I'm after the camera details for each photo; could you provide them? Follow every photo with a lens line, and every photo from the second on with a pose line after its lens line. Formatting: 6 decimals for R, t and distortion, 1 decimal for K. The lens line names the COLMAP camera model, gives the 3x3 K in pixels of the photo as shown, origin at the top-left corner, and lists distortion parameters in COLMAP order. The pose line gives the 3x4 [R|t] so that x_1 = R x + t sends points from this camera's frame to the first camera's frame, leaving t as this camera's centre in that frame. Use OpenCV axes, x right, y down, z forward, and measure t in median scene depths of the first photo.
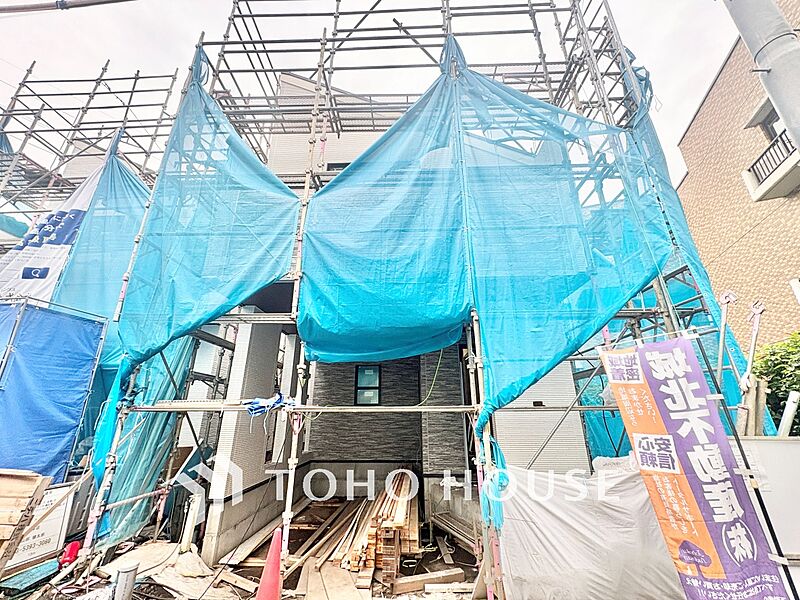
lens RADIAL K [[318.5, 0, 400.5], [0, 318.5, 299.9], [0, 0, 1]] dist [-0.000530, 0.000228]
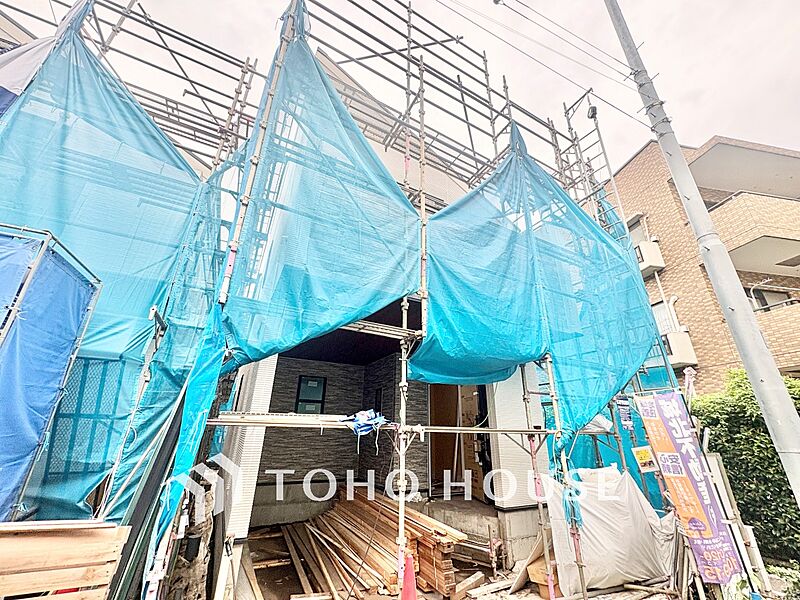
lens RADIAL K [[318.5, 0, 400.5], [0, 318.5, 299.9], [0, 0, 1]] dist [-0.000530, 0.000228]
pose [[0.866280, 0.207995, 0.454200, -0.836176], [-0.190054, 0.978052, -0.085403, 0.041187], [-0.461994, -0.012340, 0.886797, 0.137756]]
